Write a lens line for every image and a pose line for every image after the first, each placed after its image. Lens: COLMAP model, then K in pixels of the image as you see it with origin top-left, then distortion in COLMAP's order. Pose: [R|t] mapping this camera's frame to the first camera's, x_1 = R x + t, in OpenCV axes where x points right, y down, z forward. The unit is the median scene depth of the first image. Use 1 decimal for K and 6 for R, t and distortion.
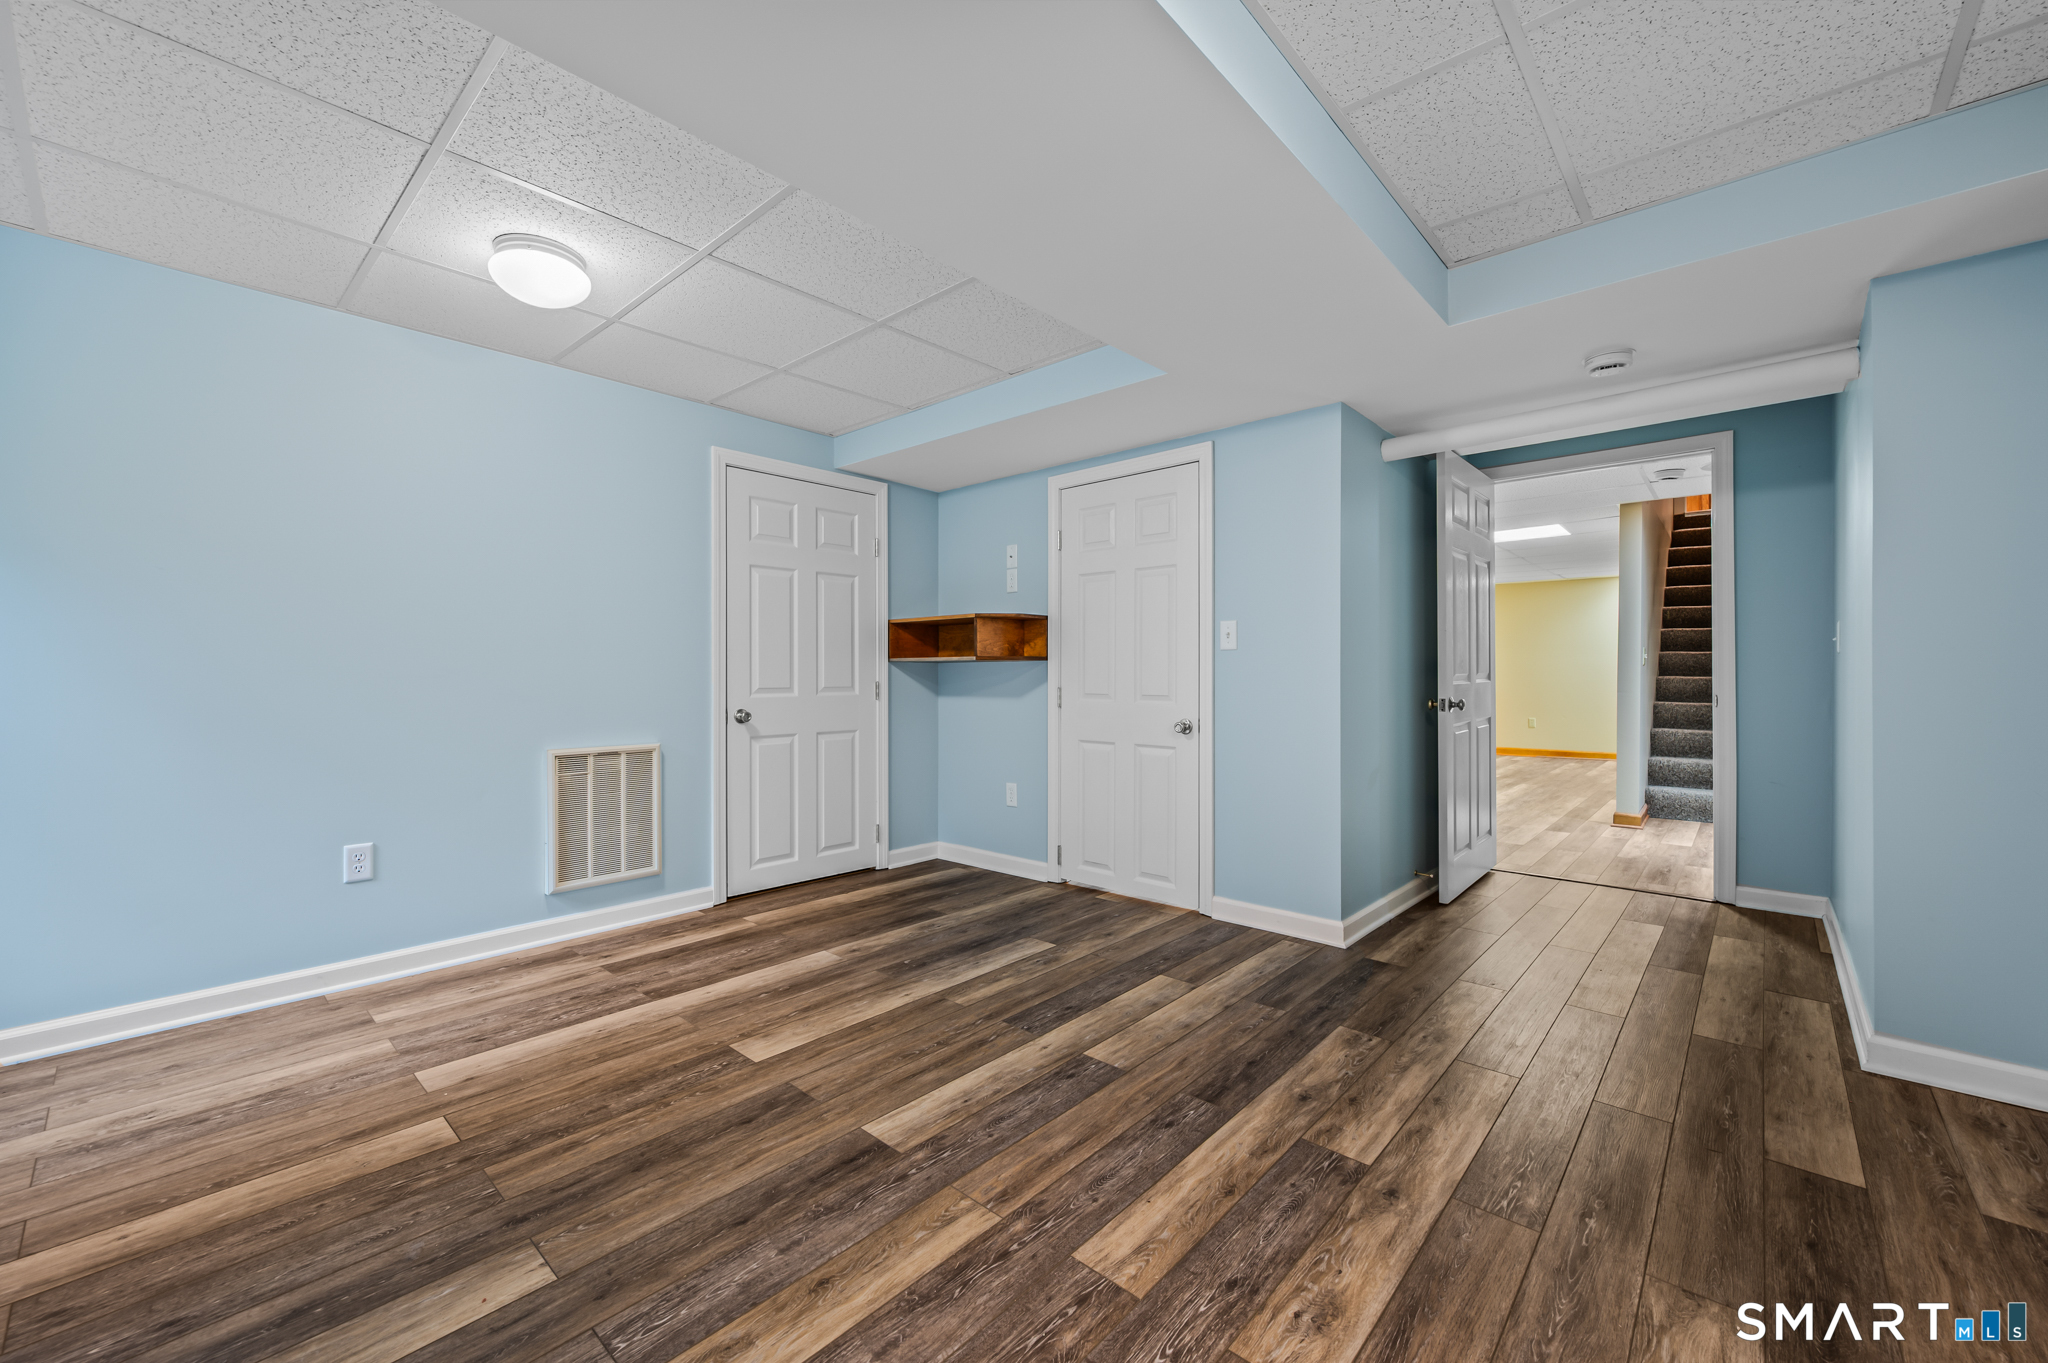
lens RADIAL K [[823.4, 0, 1015.6], [0, 823.4, 674.9], [0, 0, 1]] dist [-0.001336, 0.000727]
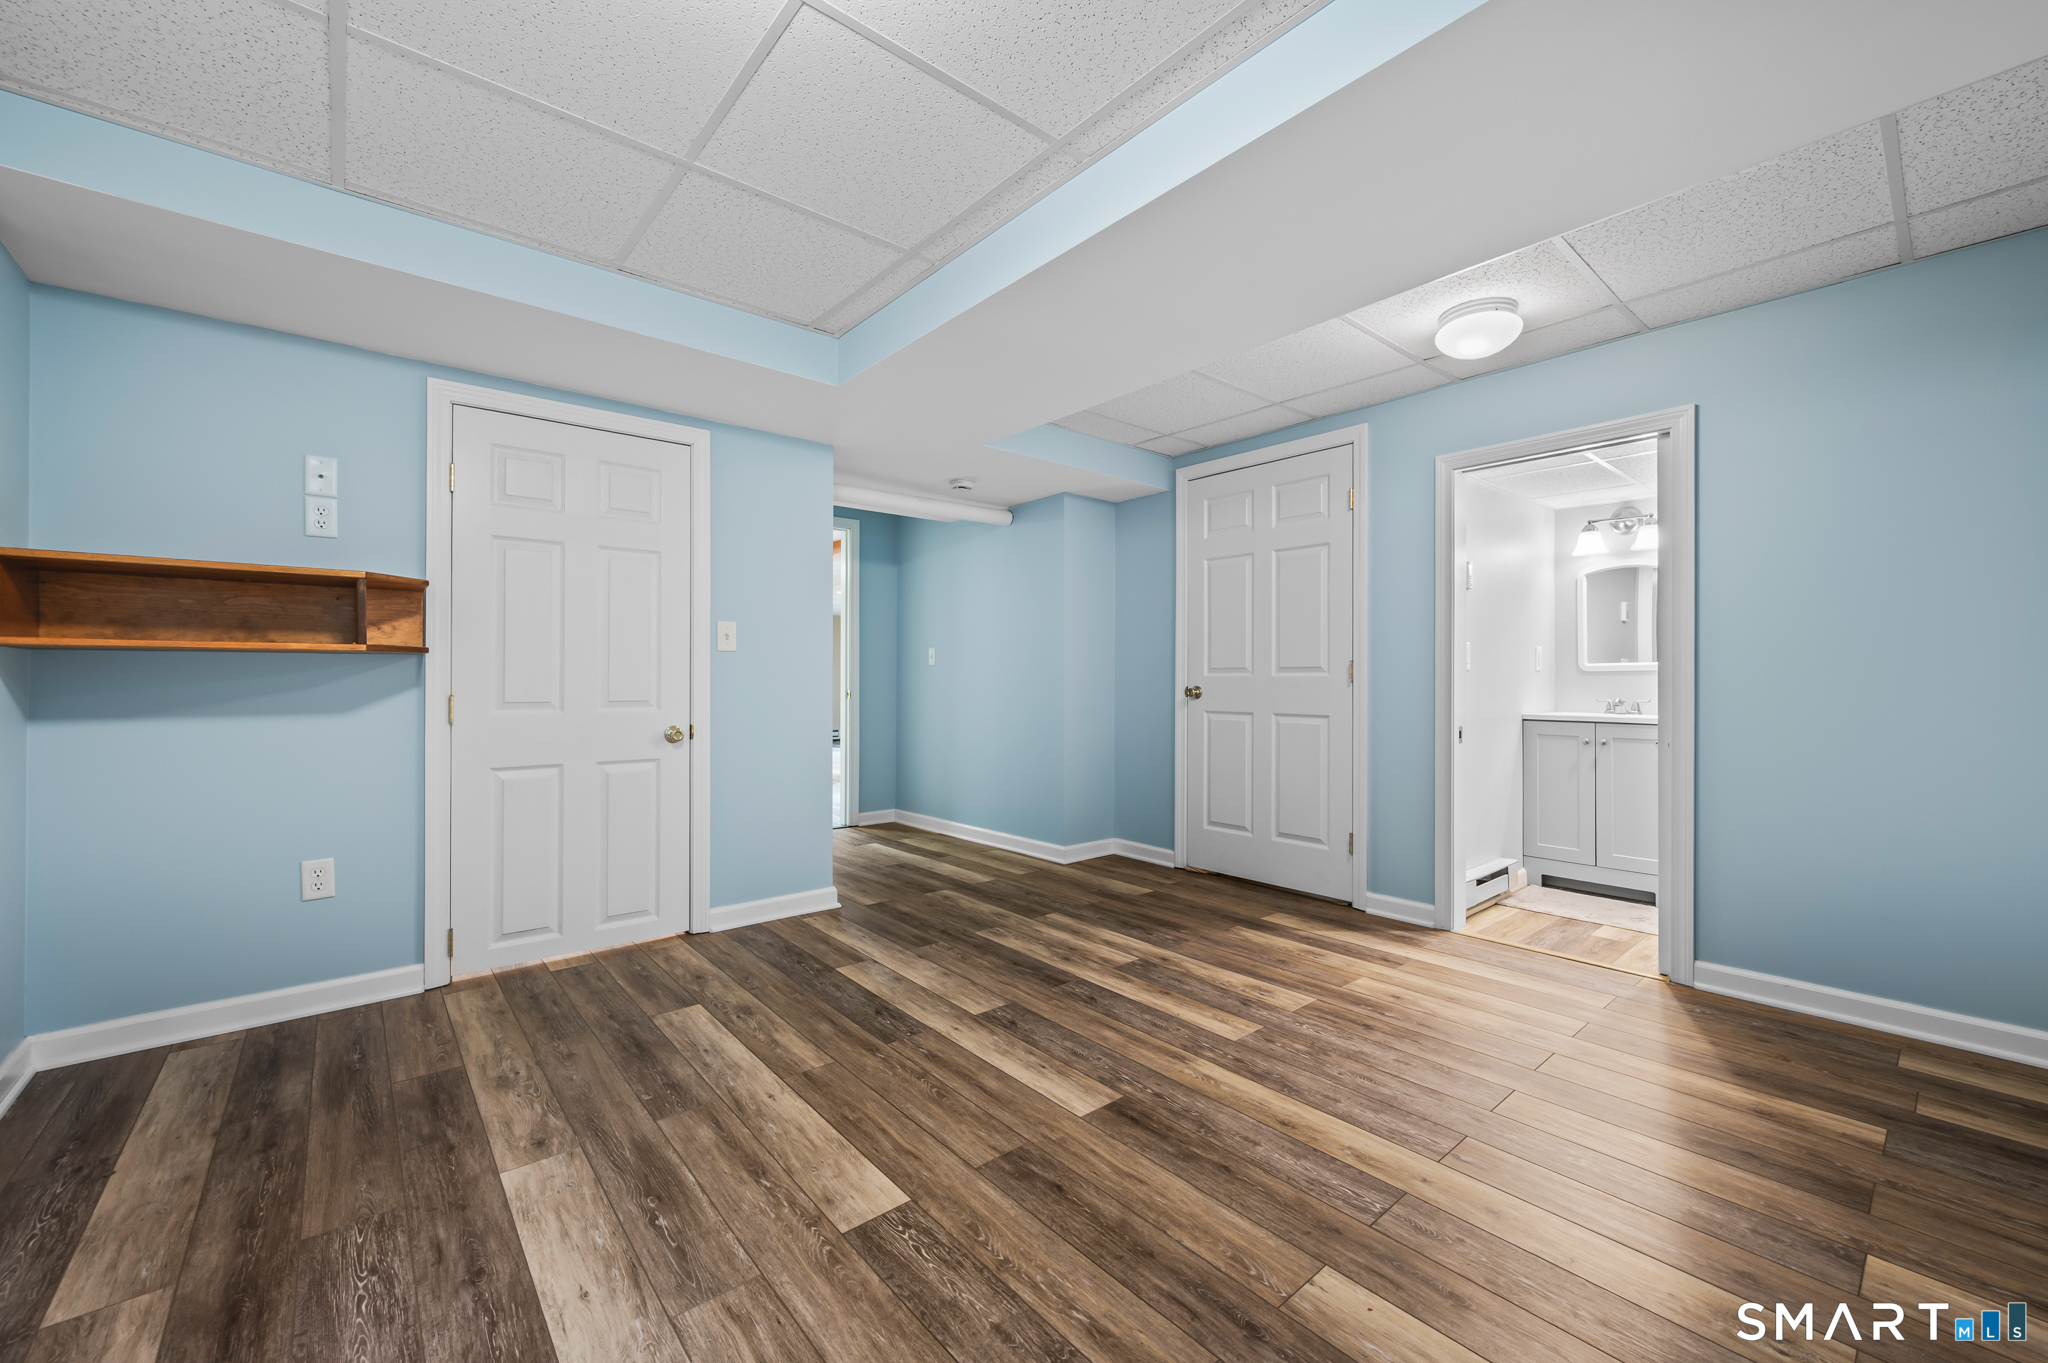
lens RADIAL K [[823.4, 0, 1055.8], [0, 823.4, 667.2], [0, 0, 1]] dist [-0.001336, 0.000727]
pose [[0.086681, 0.014732, 0.996127, -0.902328], [-0.001532, 0.999891, -0.014654, 0.003749], [-0.996235, -0.000256, 0.086695, 0.696496]]
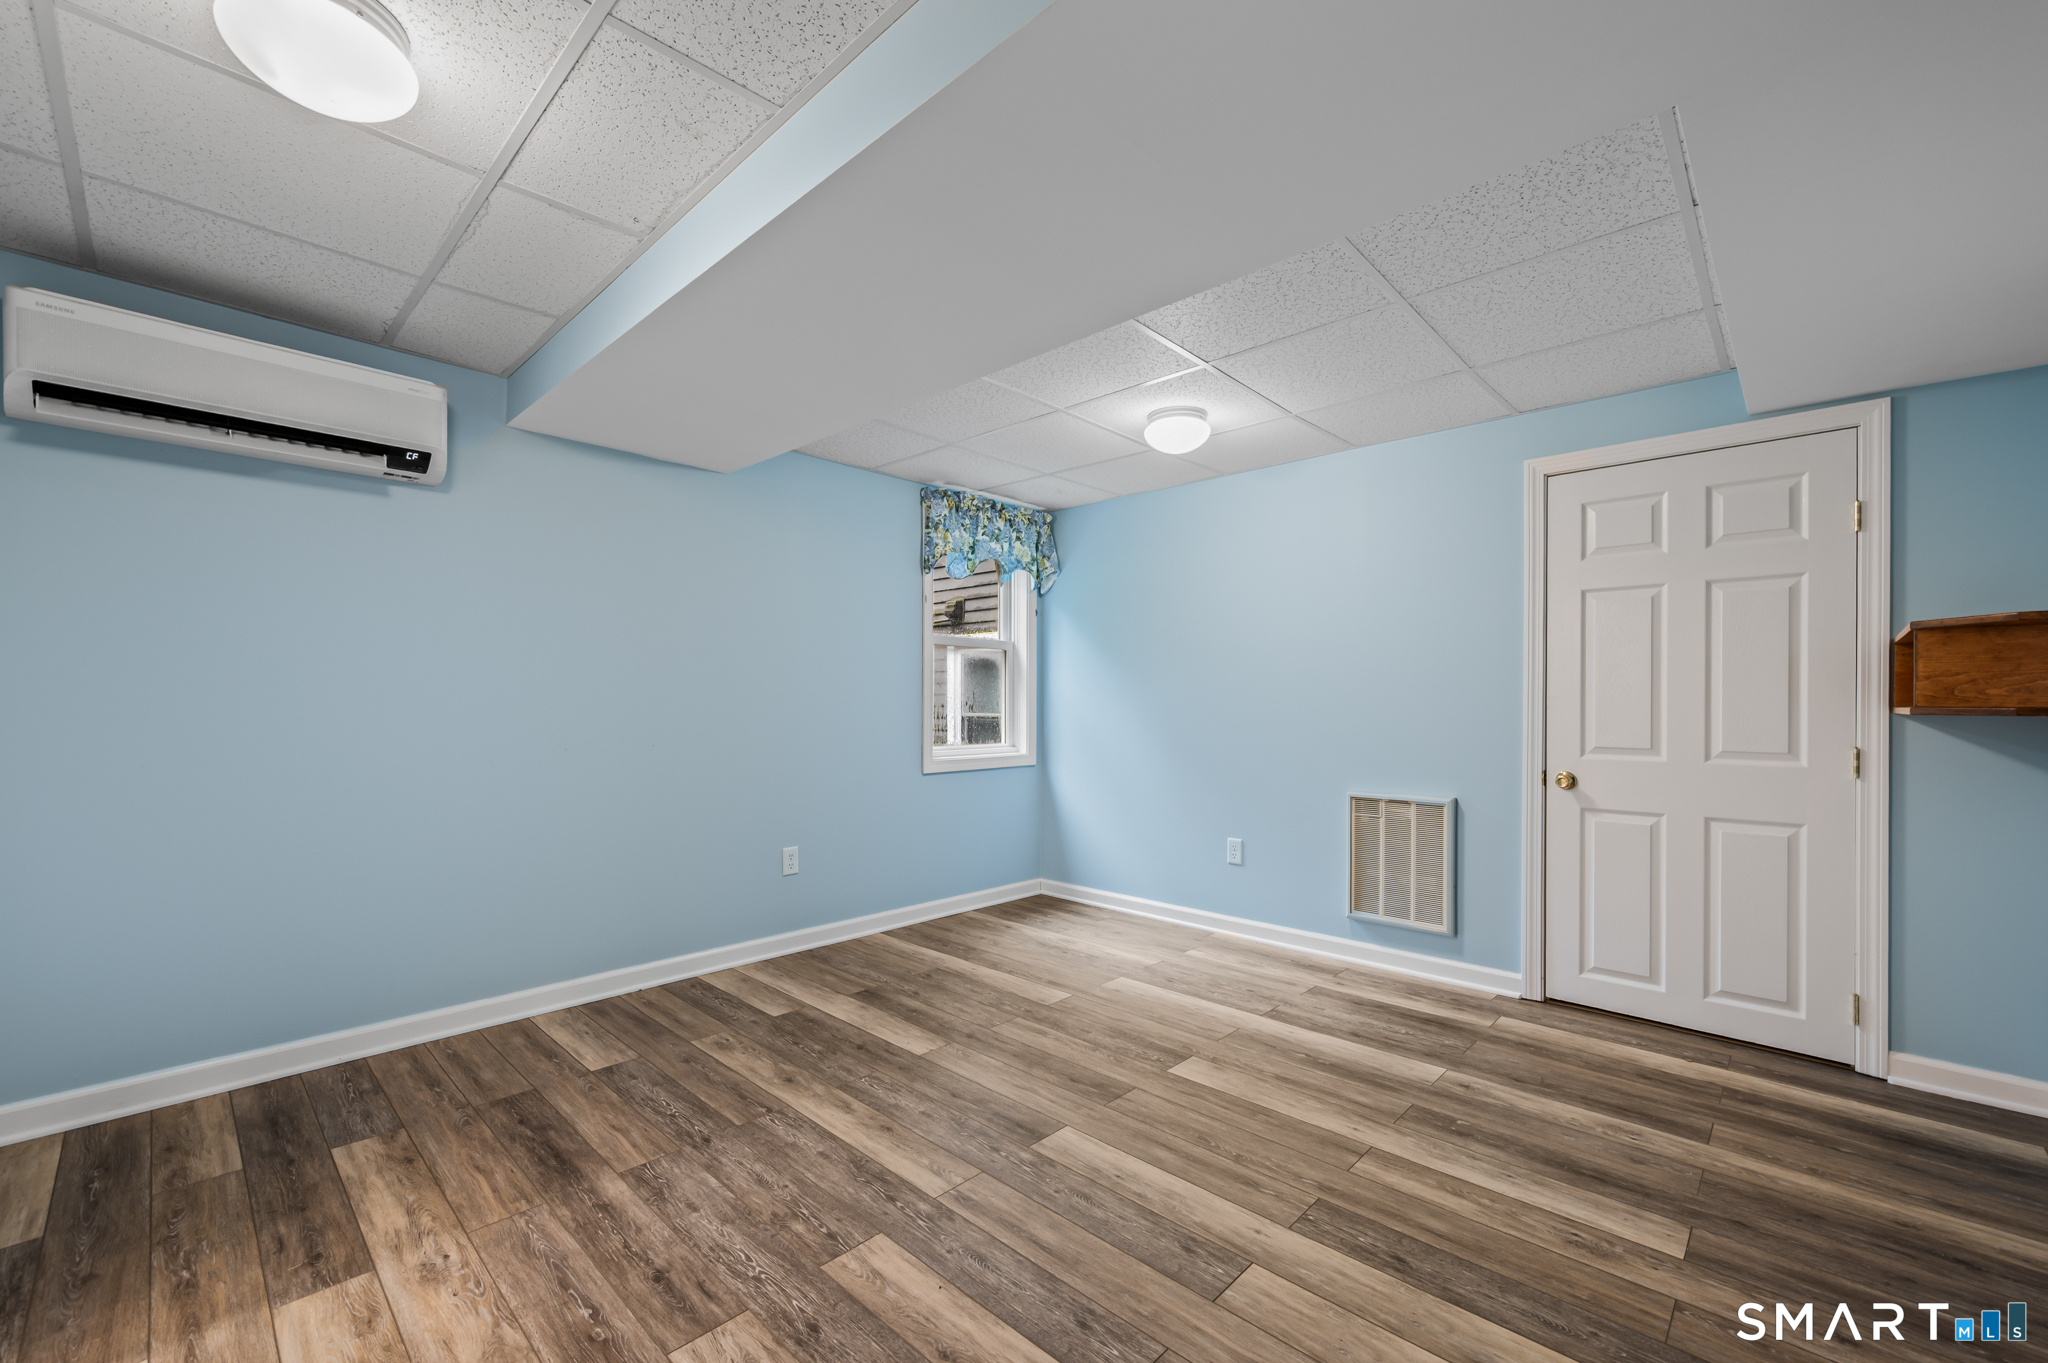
lens RADIAL K [[823.4, 0, 1010.5], [0, 823.4, 701.5], [0, 0, 1]] dist [-0.001336, 0.000727]
pose [[-0.032369, -0.001390, -0.999475, 0.721375], [-0.005215, 0.999986, -0.001221, -0.034444], [0.999462, 0.005173, -0.032376, 0.705989]]
